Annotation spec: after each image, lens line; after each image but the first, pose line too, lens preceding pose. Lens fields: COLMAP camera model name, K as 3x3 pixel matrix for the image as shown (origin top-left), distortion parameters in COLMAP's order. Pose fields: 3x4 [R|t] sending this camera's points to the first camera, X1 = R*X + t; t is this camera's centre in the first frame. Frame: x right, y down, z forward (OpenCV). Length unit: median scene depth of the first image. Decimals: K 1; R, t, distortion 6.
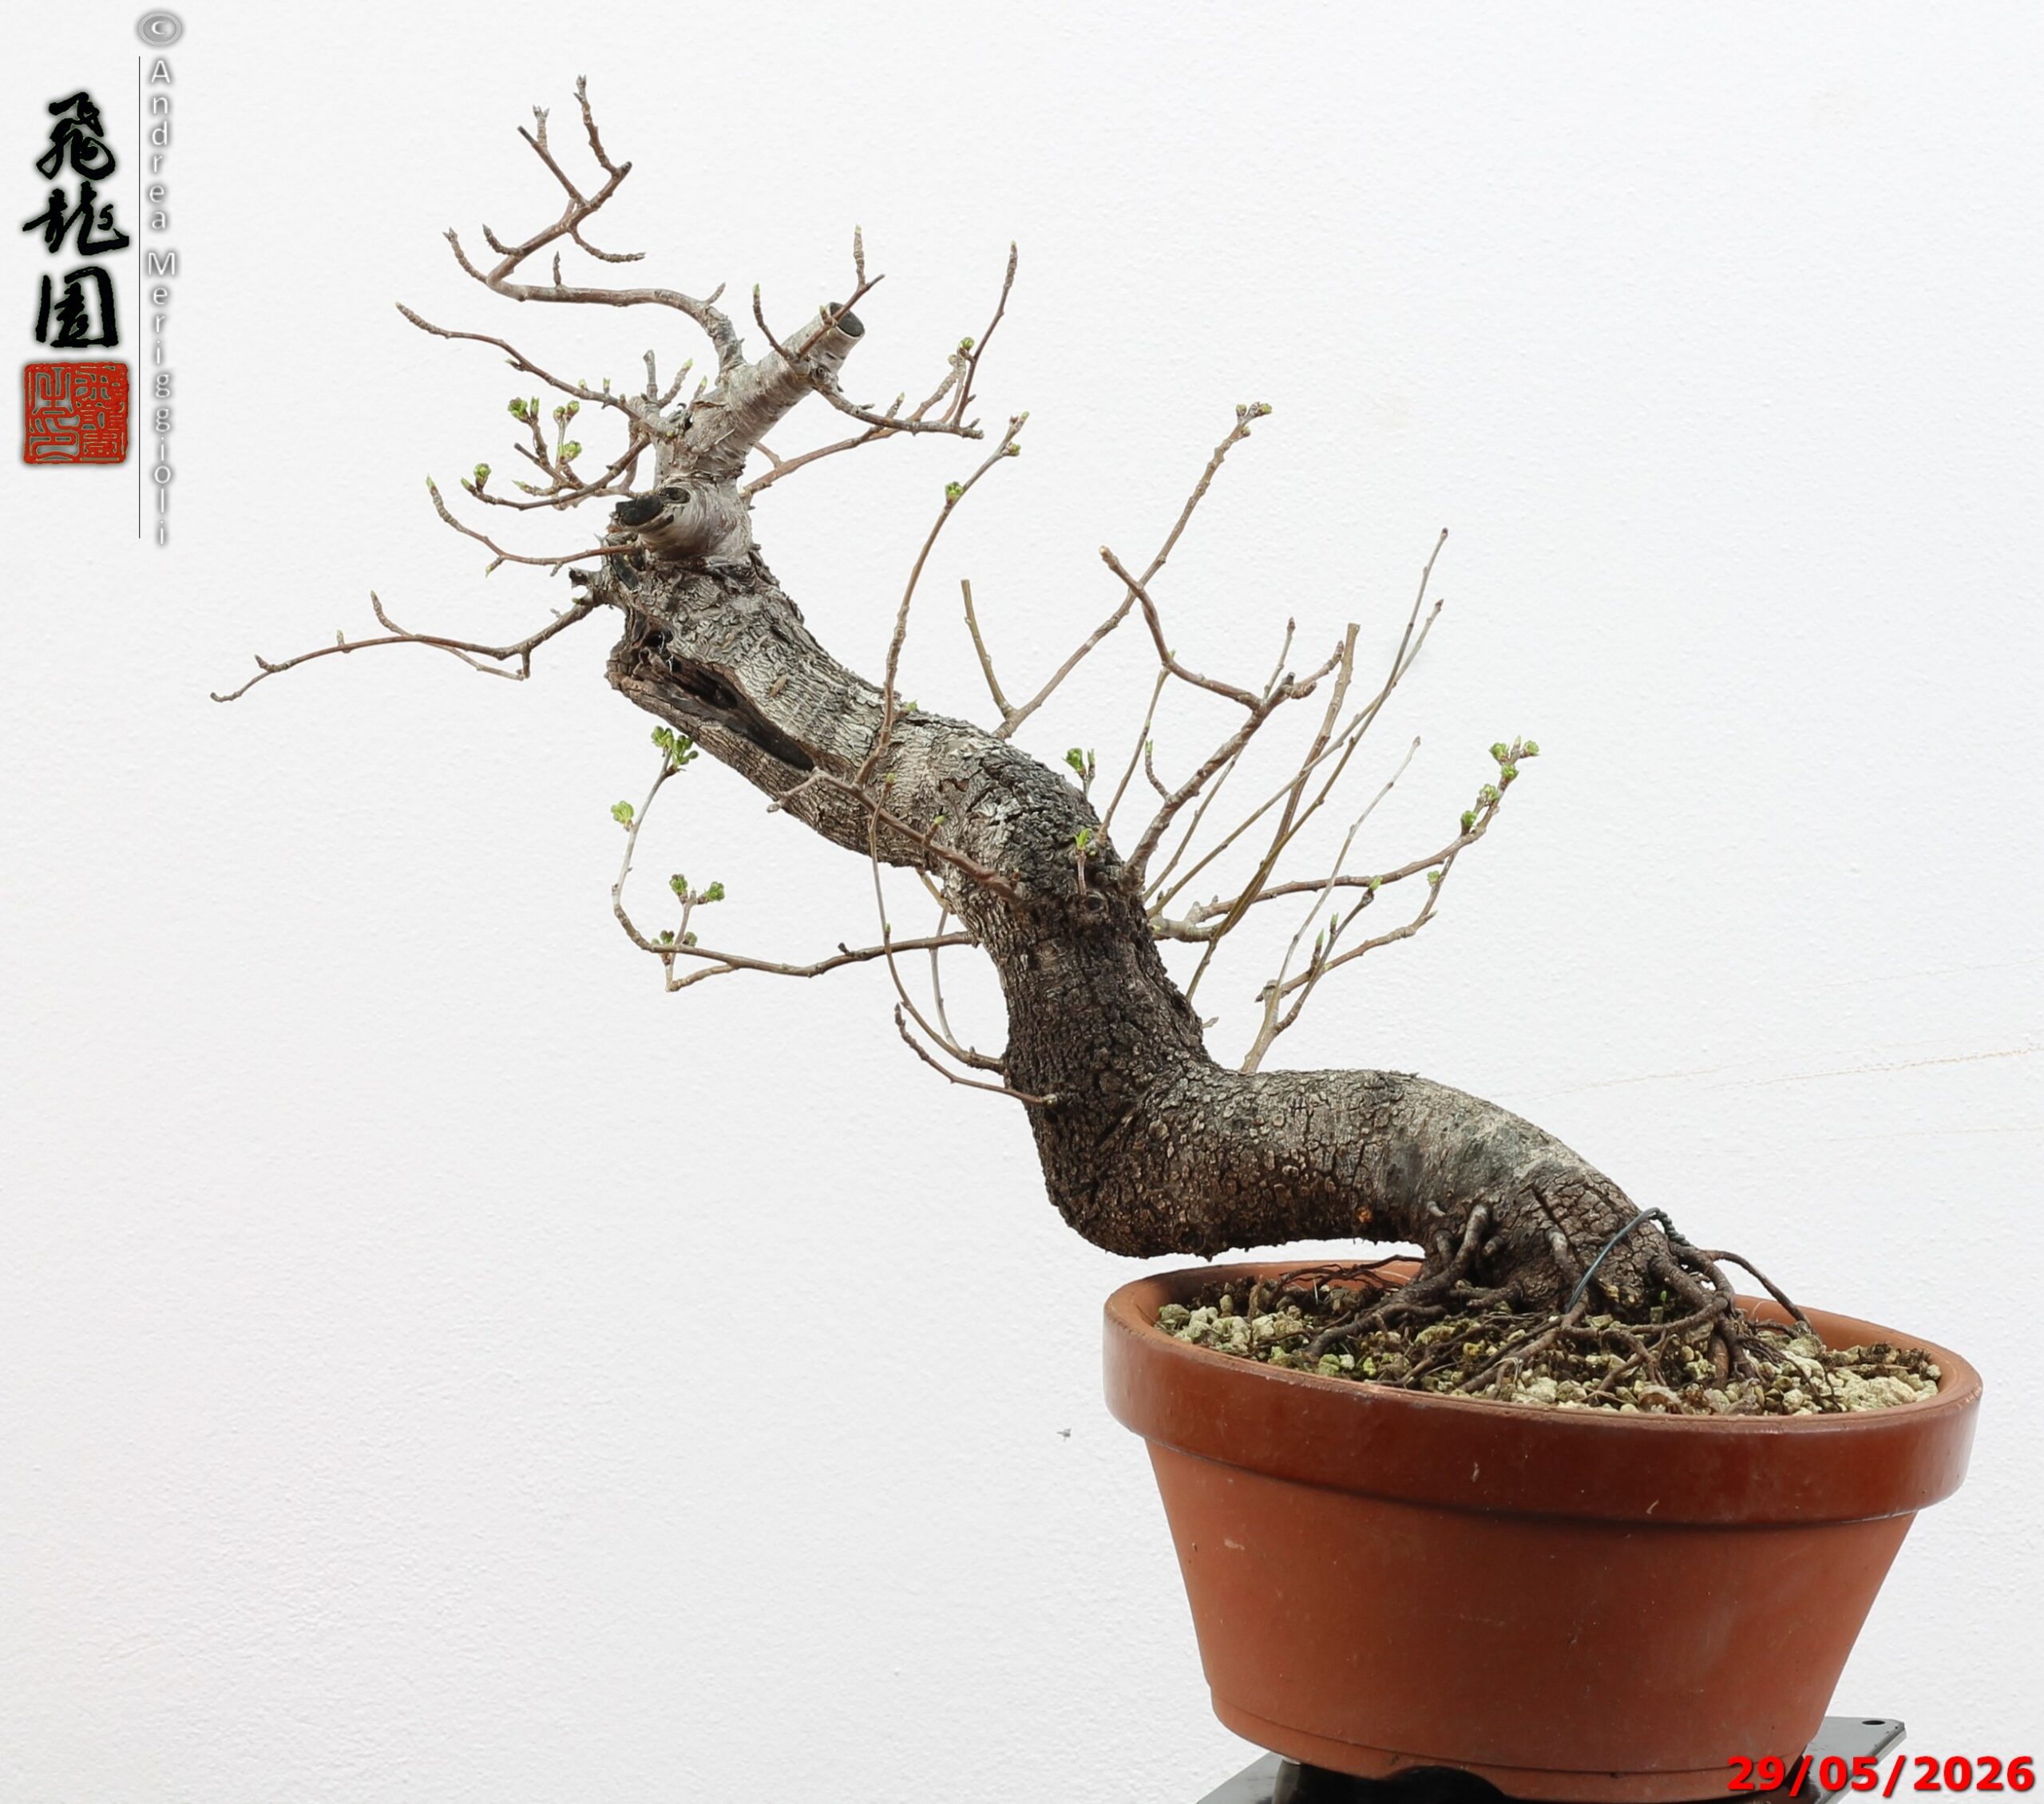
lens RADIAL K [[7111.9, 0, 1028.8], [0, 7111.9, 892.6], [0, 0, 1]] dist [-0.032446, 0.000000]
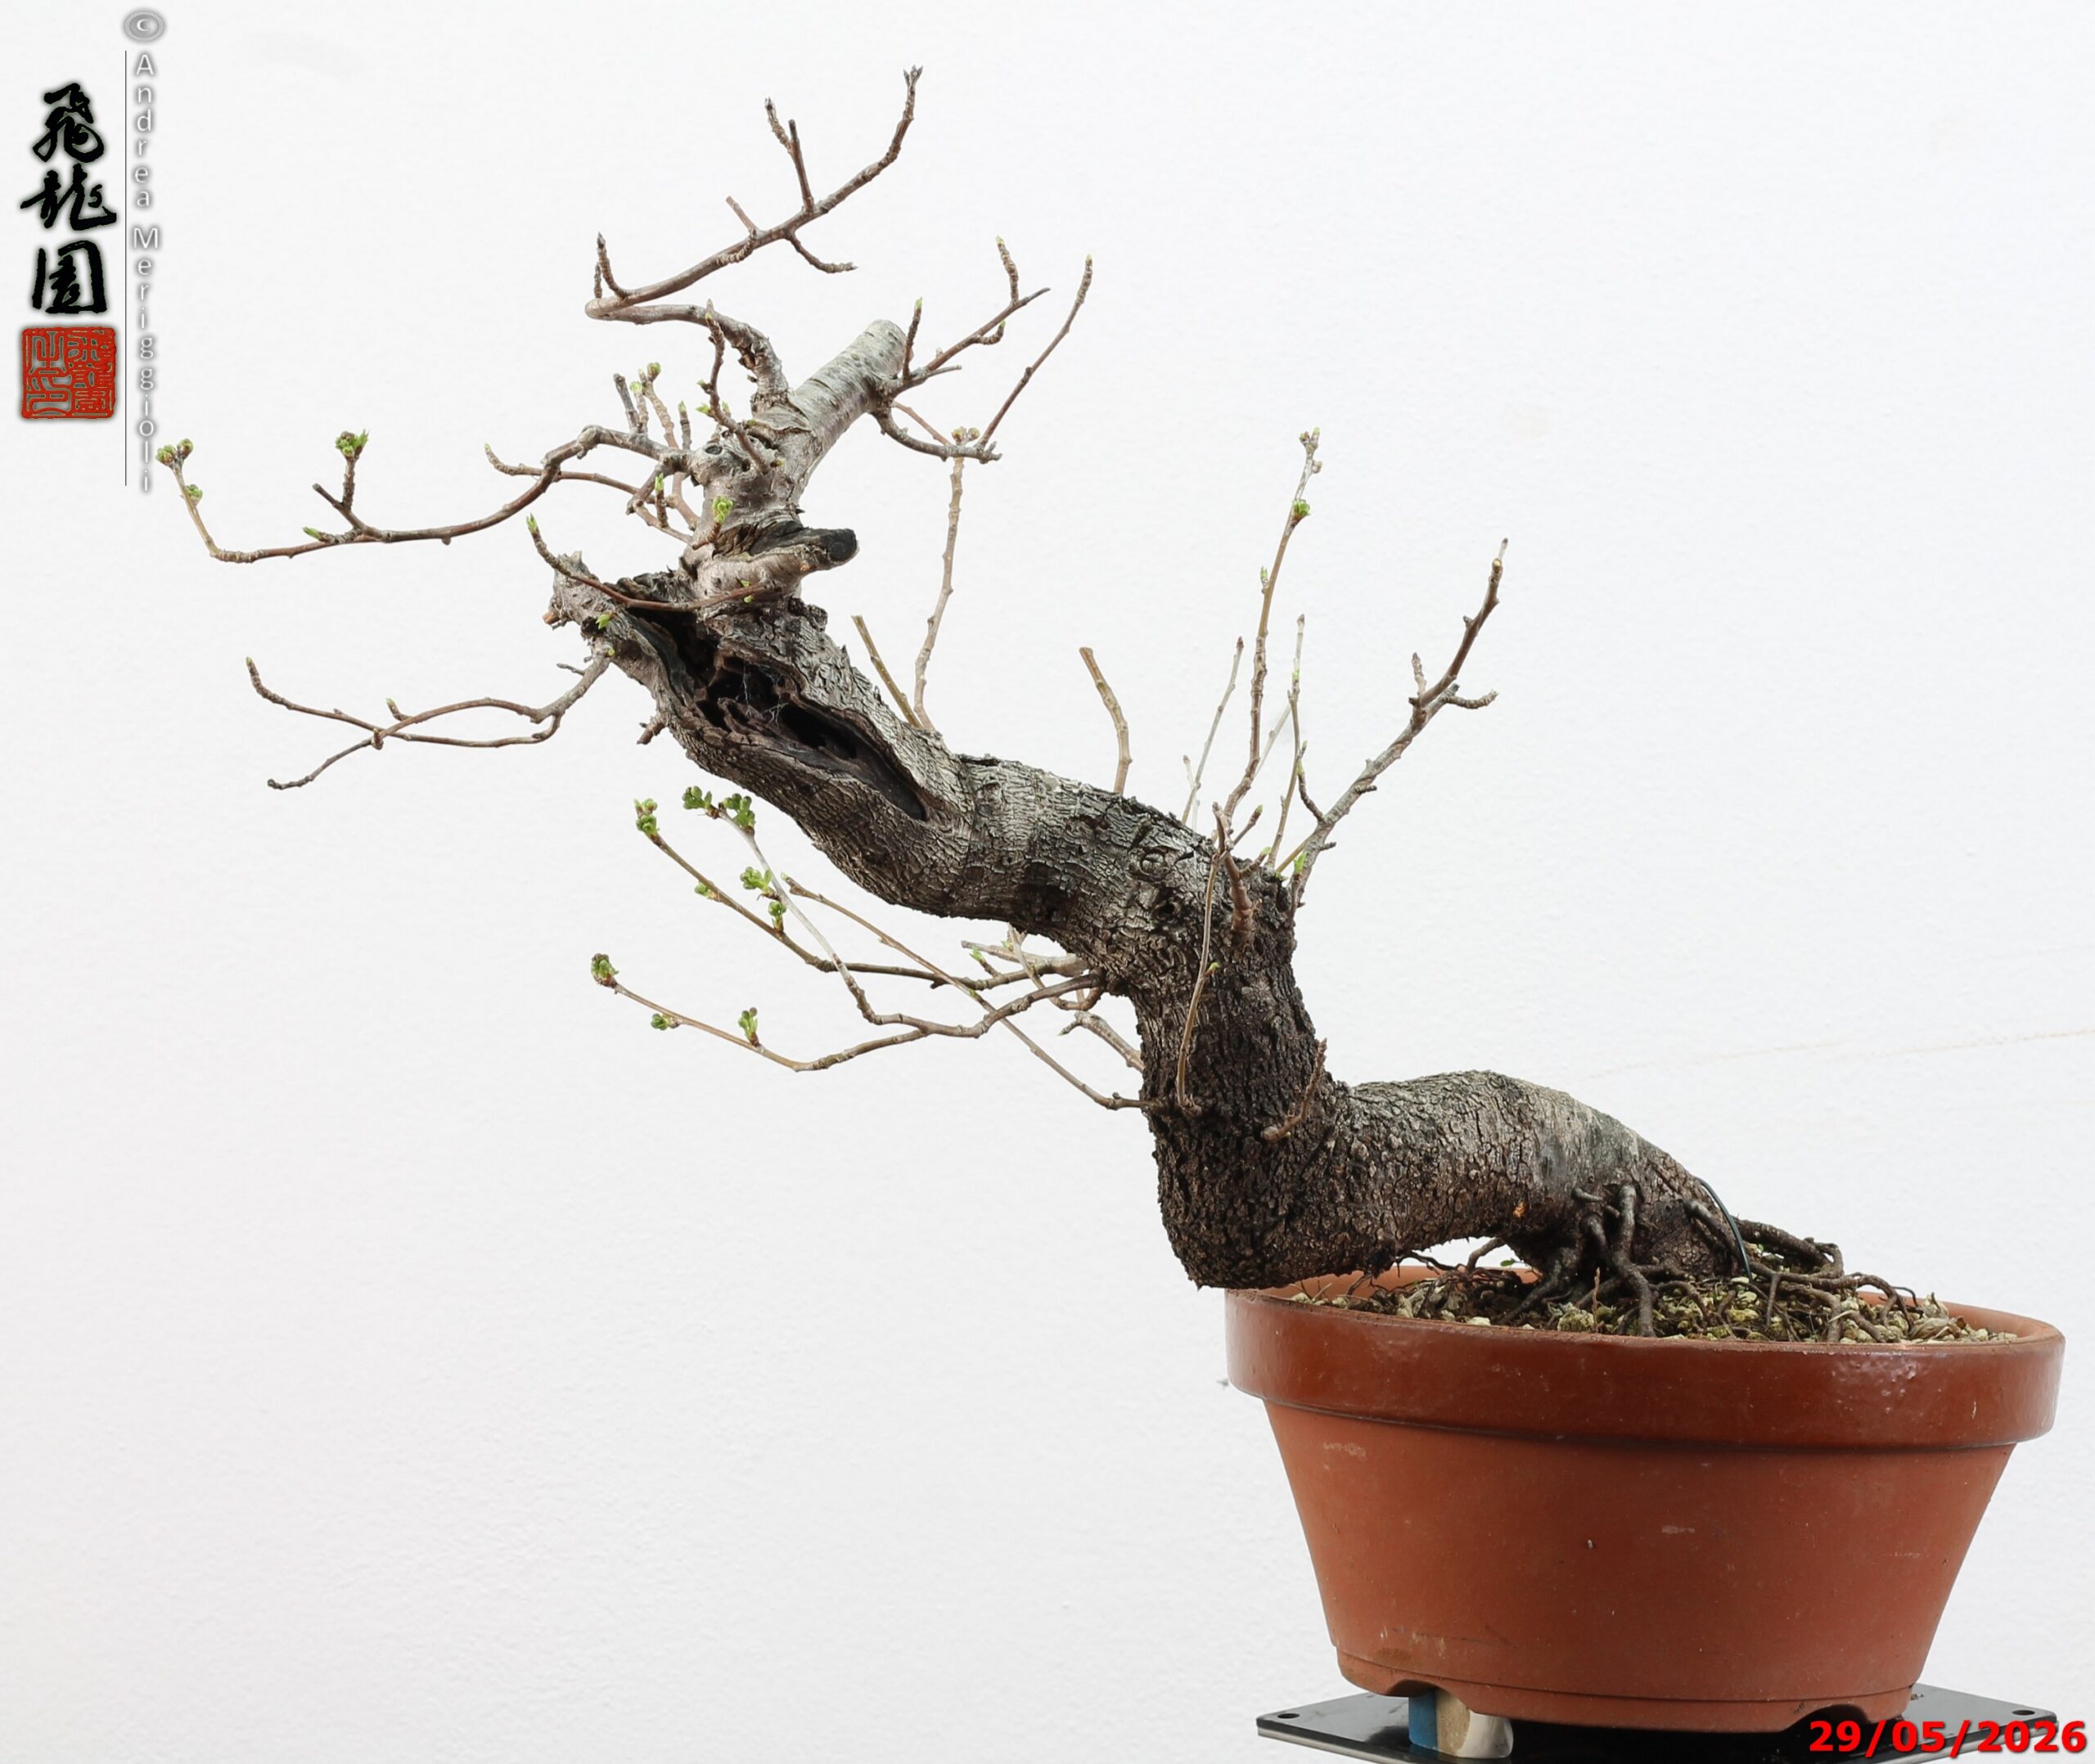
lens RADIAL K [[6630.7, 0, 1064.3], [0, 6630.7, 894.6], [0, 0, 1]] dist [-0.072635, 0.000000]
pose [[0.547720, -0.066257, 0.834034, -0.770628], [0.076852, 0.996629, 0.028704, -0.031861], [-0.833125, 0.048375, 0.550965, 0.520455]]
